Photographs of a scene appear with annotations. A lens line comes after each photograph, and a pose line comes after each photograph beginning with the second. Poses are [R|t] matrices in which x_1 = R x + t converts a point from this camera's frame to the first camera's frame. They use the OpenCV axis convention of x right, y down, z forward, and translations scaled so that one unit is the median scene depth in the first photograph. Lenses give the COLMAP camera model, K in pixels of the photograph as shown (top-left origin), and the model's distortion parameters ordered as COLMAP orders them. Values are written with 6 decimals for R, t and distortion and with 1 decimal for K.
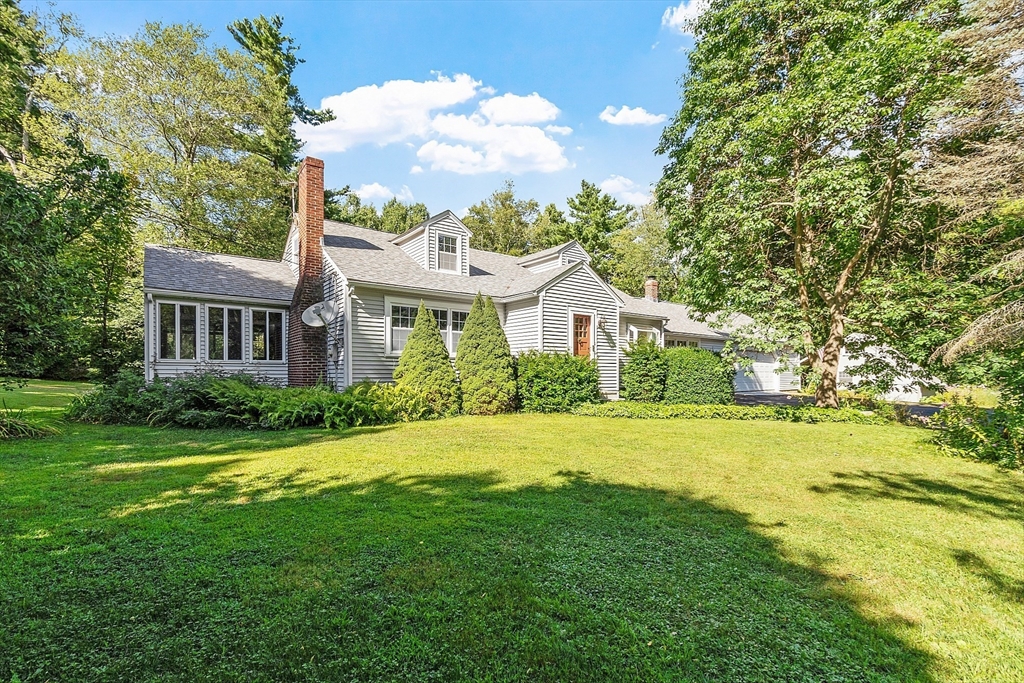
lens RADIAL K [[473.8, 0, 507.8], [0, 473.8, 376.6], [0, 0, 1]] dist [0.002197, 0.000403]
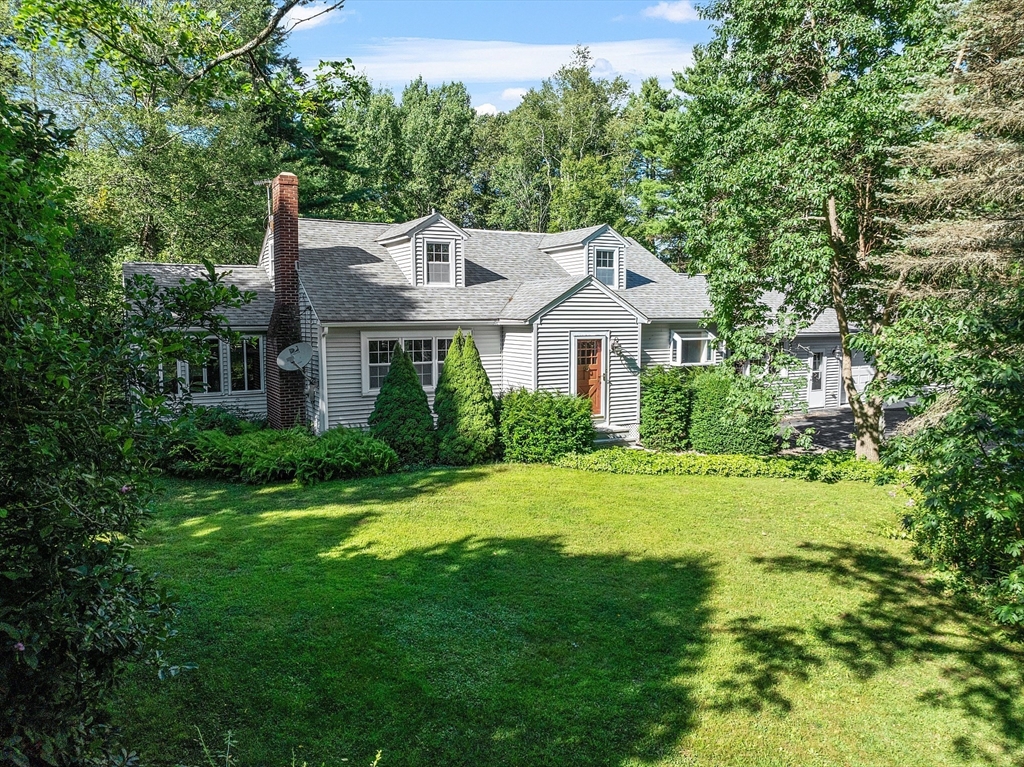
lens RADIAL K [[770.4, 0, 511.0], [0, 770.4, 384.2], [0, 0, 1]] dist [-0.022609, -0.002147]
pose [[0.989750, 0.015798, -0.141938, 0.230893], [-0.001917, 0.995243, 0.097405, -0.198629], [0.142801, -0.096135, 0.985072, -0.427577]]
